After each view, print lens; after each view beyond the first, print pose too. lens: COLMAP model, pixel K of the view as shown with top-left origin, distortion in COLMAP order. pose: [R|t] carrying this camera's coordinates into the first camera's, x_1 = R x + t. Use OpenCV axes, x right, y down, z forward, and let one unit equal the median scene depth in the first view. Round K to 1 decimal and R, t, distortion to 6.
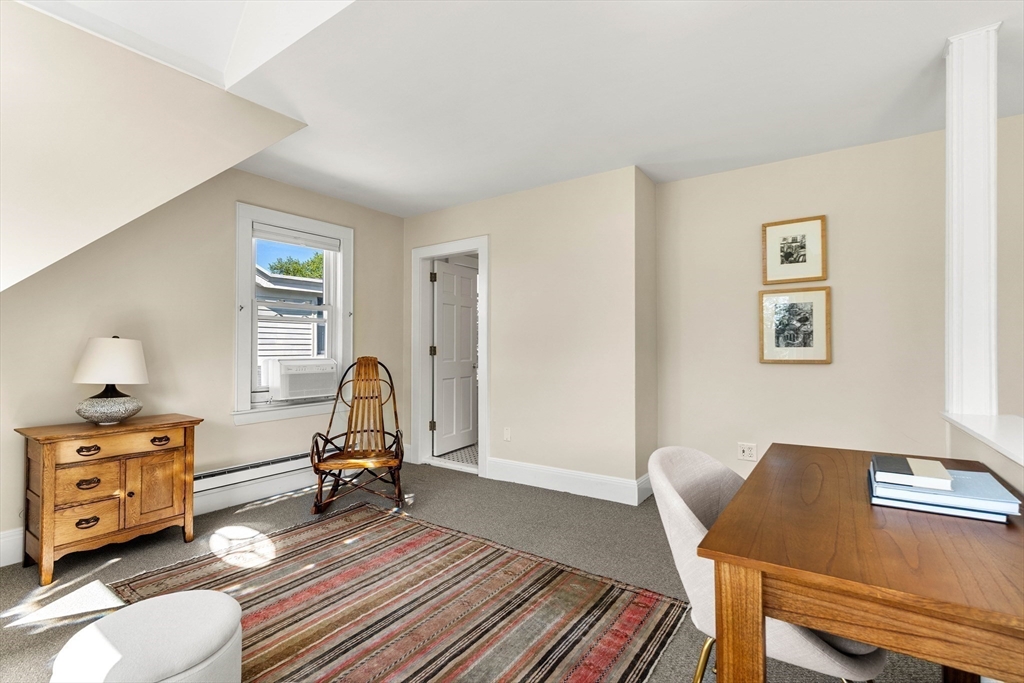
lens RADIAL K [[464.2, 0, 511.7], [0, 464.2, 341.8], [0, 0, 1]] dist [-0.004228, 0.000273]
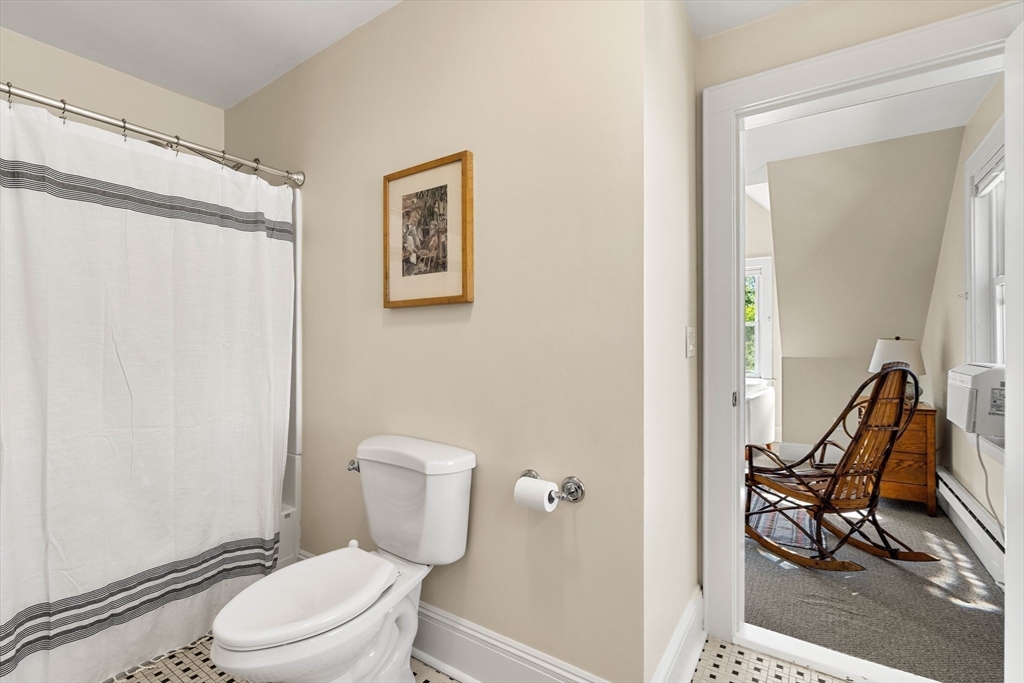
lens RADIAL K [[464.2, 0, 511.7], [0, 464.2, 341.5], [0, 0, 1]] dist [-0.004228, 0.000273]
pose [[-0.999830, 0.004598, -0.017864, 0.206696], [0.004864, 0.999878, -0.014868, 0.007977], [0.017794, -0.014952, -0.999730, 1.768066]]
